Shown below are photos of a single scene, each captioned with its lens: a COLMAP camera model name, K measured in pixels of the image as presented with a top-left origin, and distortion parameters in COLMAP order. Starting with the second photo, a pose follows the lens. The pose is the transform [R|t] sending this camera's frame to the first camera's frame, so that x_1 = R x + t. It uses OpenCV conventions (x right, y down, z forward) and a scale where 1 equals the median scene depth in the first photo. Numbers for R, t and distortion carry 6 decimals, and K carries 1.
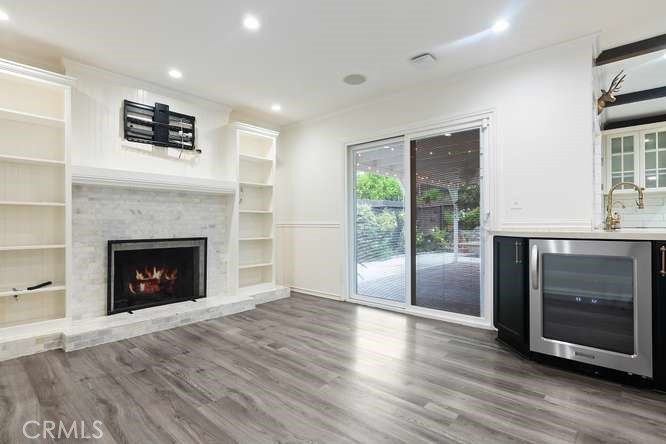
lens RADIAL K [[316.6, 0, 364.9], [0, 316.6, 216.2], [0, 0, 1]] dist [0.001838, 0.002117]
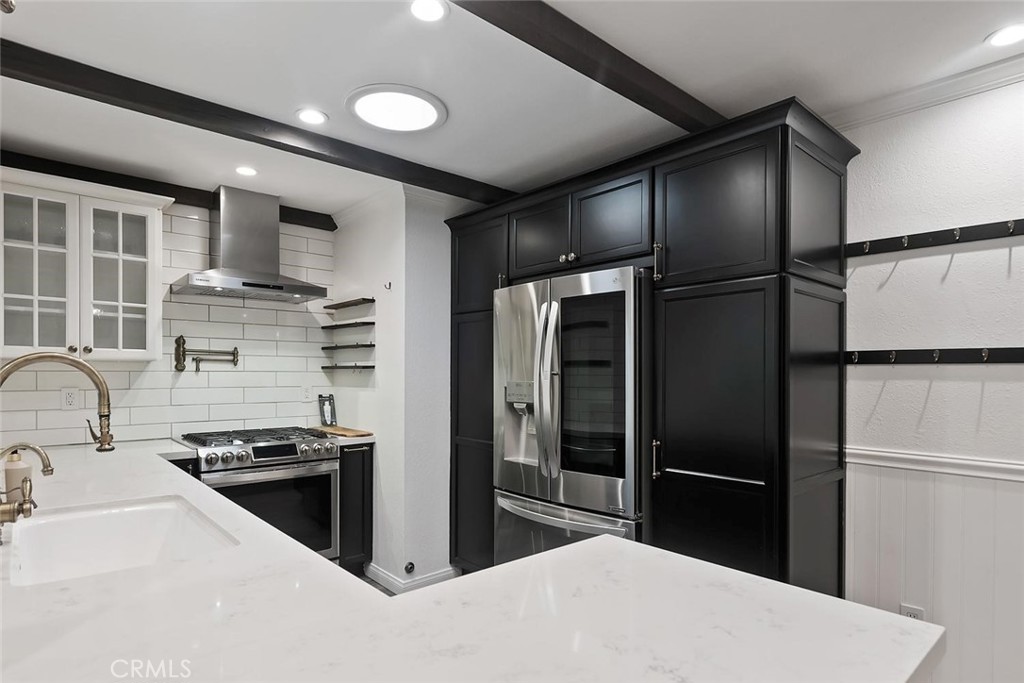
lens RADIAL K [[521.1, 0, 476.8], [0, 521.1, 379.6], [0, 0, 1]] dist [-0.008818, -0.001116]
pose [[0.176247, -0.015932, 0.984217, 0.403042], [-0.019632, 0.999613, 0.019697, -0.084533], [-0.984150, -0.022794, 0.175866, 0.504619]]
